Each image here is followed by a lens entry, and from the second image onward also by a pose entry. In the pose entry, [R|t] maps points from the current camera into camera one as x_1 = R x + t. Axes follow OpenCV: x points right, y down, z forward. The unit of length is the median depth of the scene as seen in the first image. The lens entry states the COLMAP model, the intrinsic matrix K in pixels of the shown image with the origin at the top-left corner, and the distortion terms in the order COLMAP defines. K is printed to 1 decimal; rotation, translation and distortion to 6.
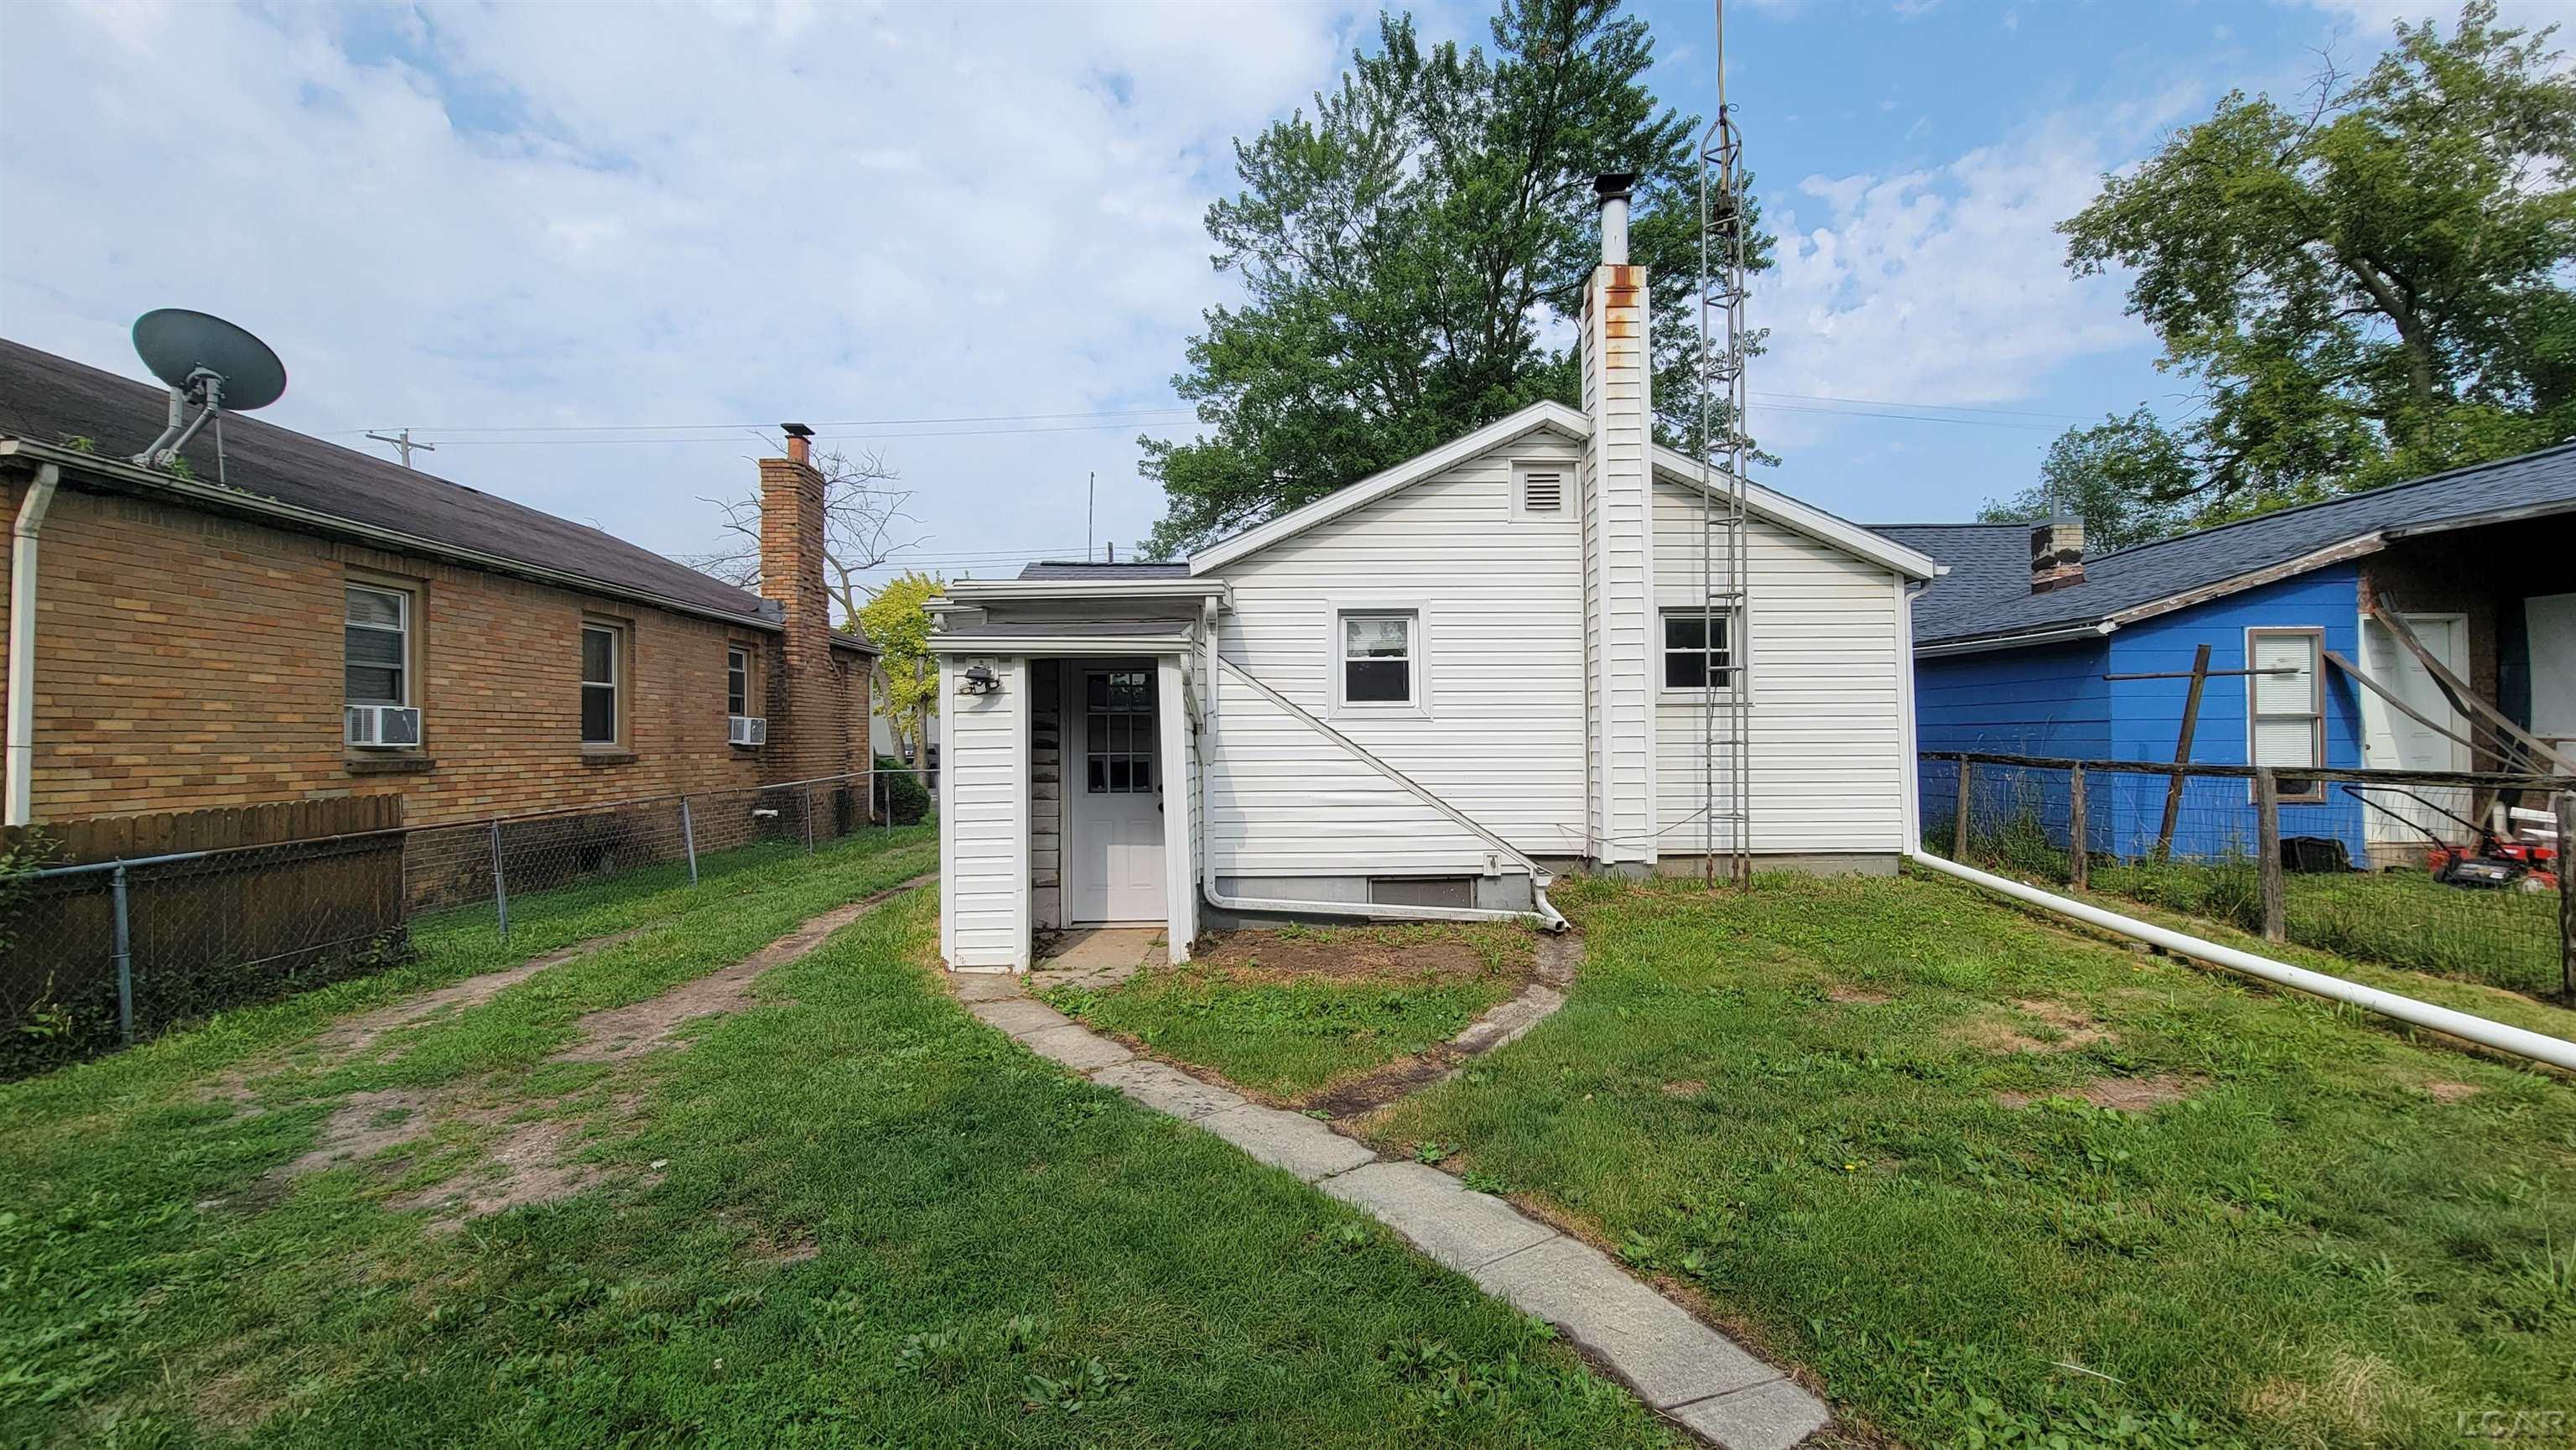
lens RADIAL K [[1034.5, 0, 1288.0], [0, 1034.5, 725.0], [0, 0, 1]] dist [-0.002083, -0.000709]
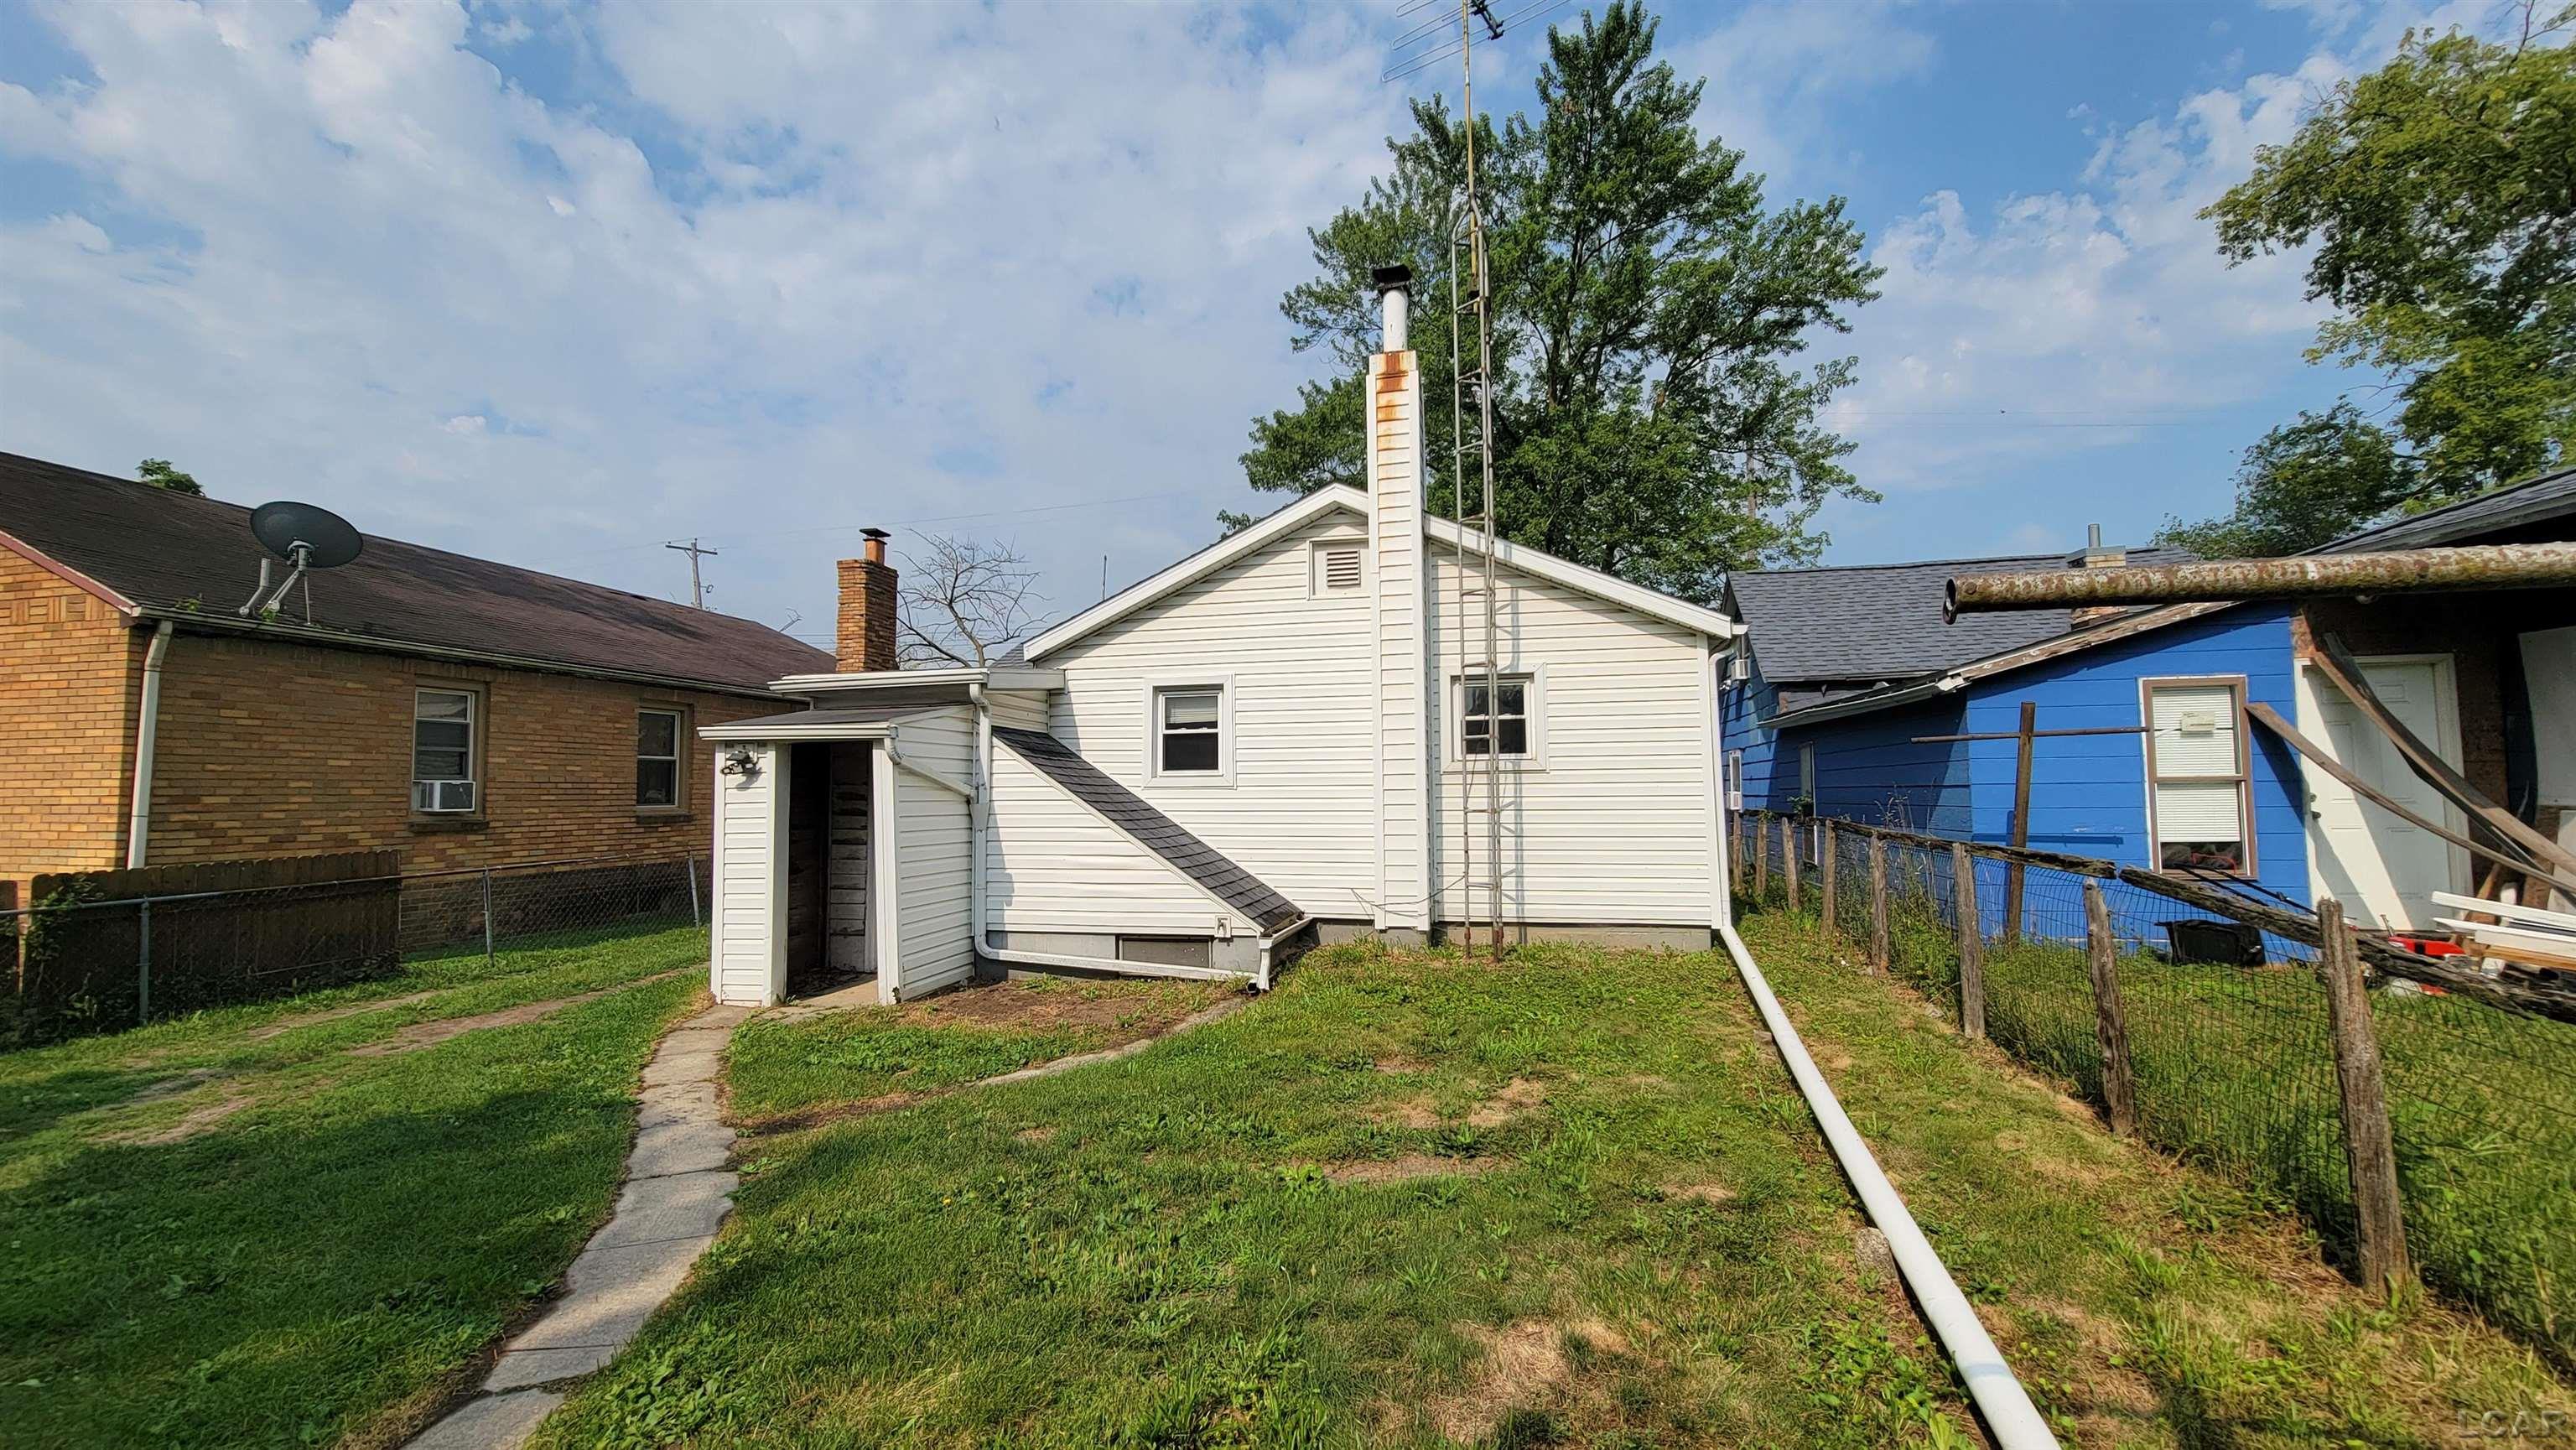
lens RADIAL K [[1031.2, 0, 1288.0], [0, 1031.2, 725.0], [0, 0, 1]] dist [-0.001056, -0.000053]
pose [[0.972371, -0.017628, -0.232776, 0.440096], [0.006203, 0.998744, -0.049721, -0.016271], [0.233360, 0.046903, 0.971259, -0.020603]]
